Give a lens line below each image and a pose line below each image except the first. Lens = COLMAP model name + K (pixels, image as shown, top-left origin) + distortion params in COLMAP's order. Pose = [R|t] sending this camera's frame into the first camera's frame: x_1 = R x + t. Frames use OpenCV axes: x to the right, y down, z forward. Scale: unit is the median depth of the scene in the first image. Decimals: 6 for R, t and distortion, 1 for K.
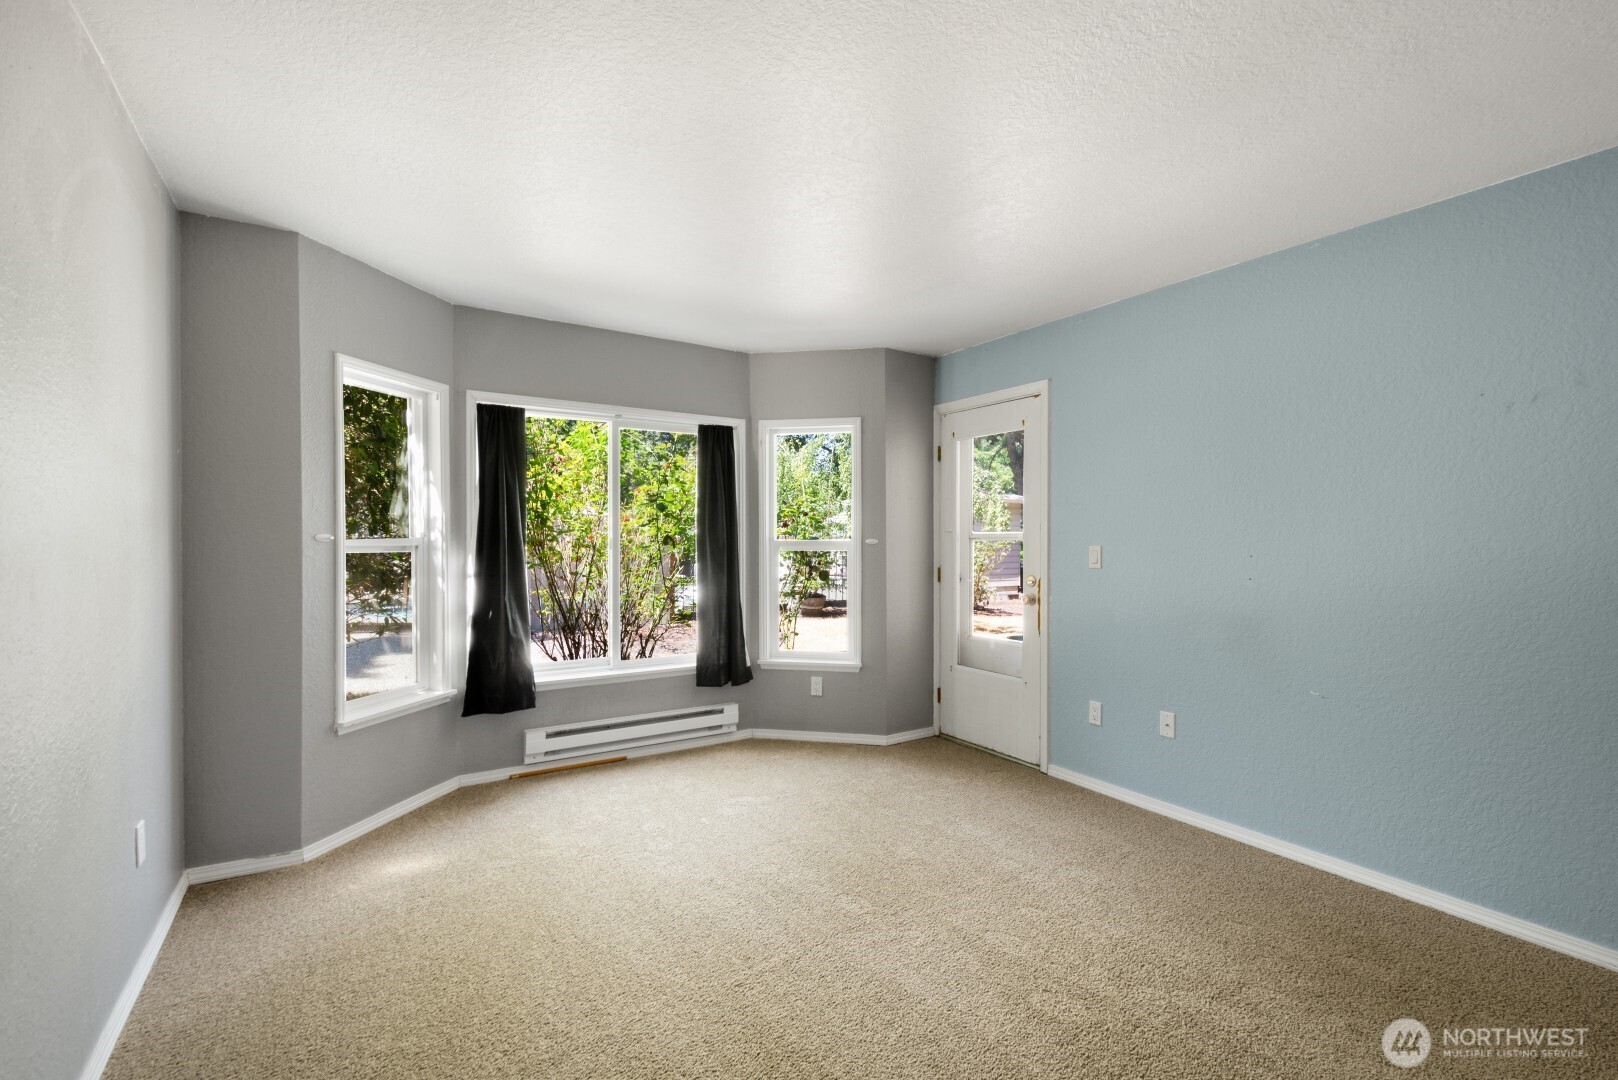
lens RADIAL K [[733.4, 0, 823.4], [0, 733.4, 542.3], [0, 0, 1]] dist [0.013233, -0.002754]
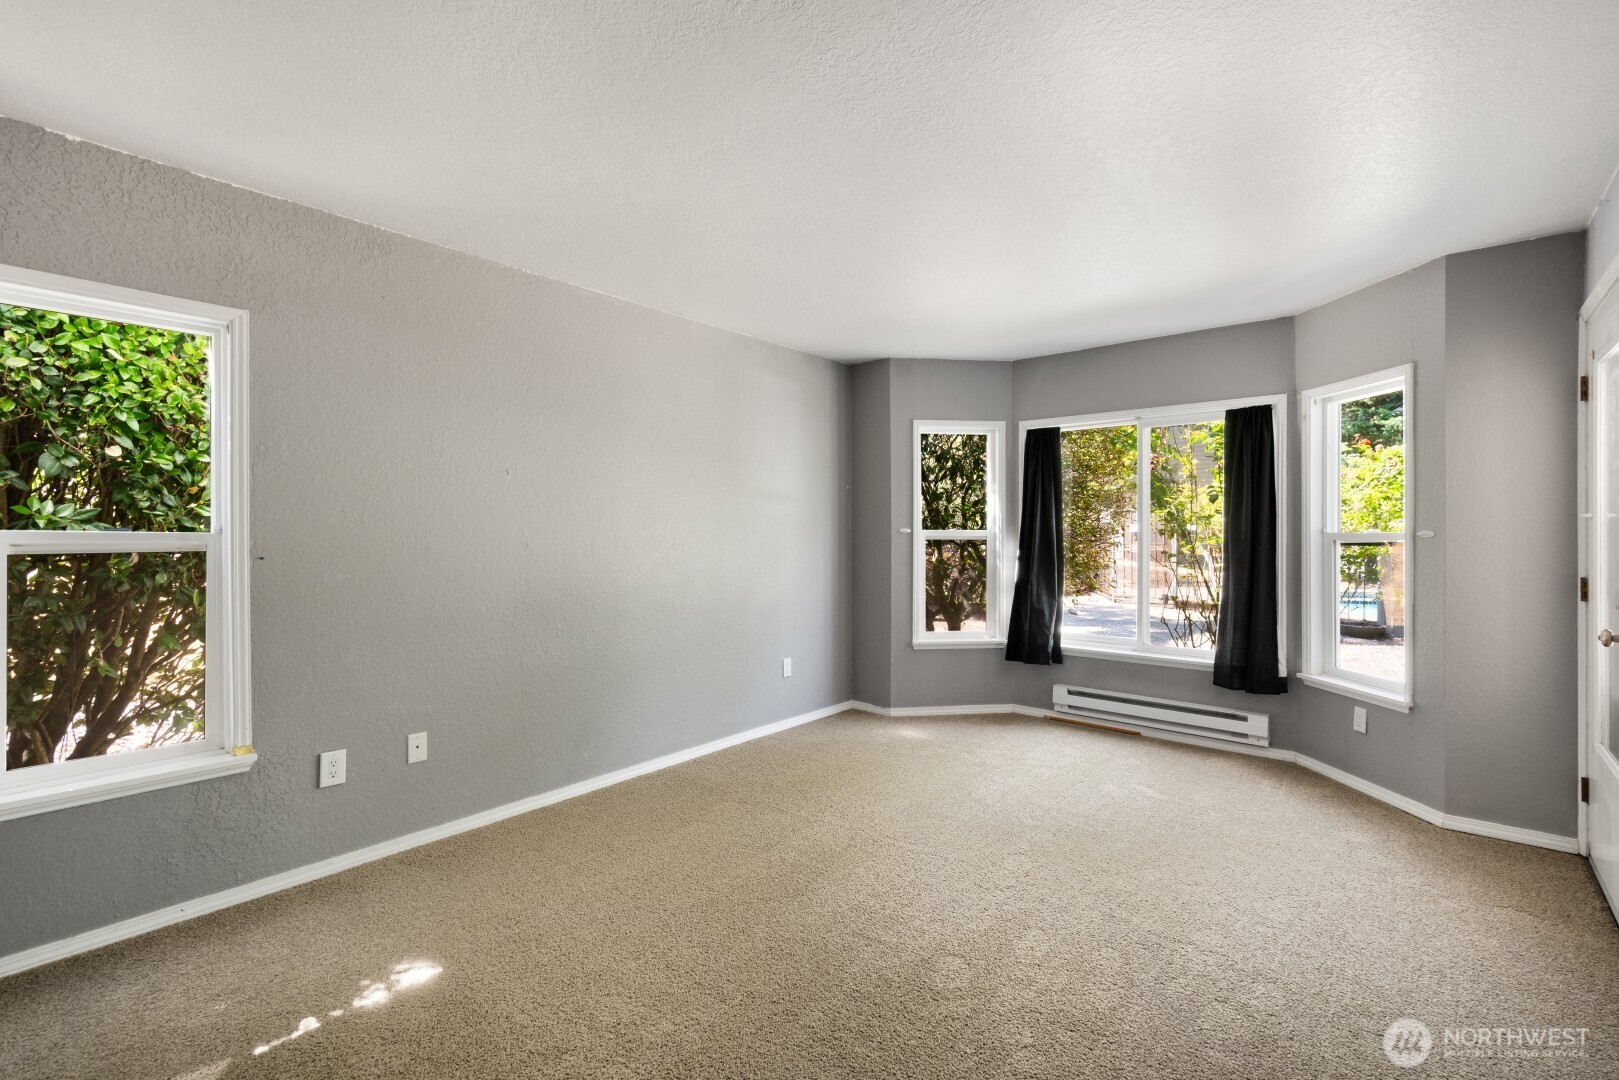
lens RADIAL K [[715.4, 0, 824.0], [0, 715.4, 537.5], [0, 0, 1]] dist [-0.002201, -0.000797]
pose [[0.272232, 0.007070, -0.962206, 0.606626], [-0.002919, 0.999974, 0.006522, -0.000905], [0.962227, 0.001033, 0.272245, 0.263328]]
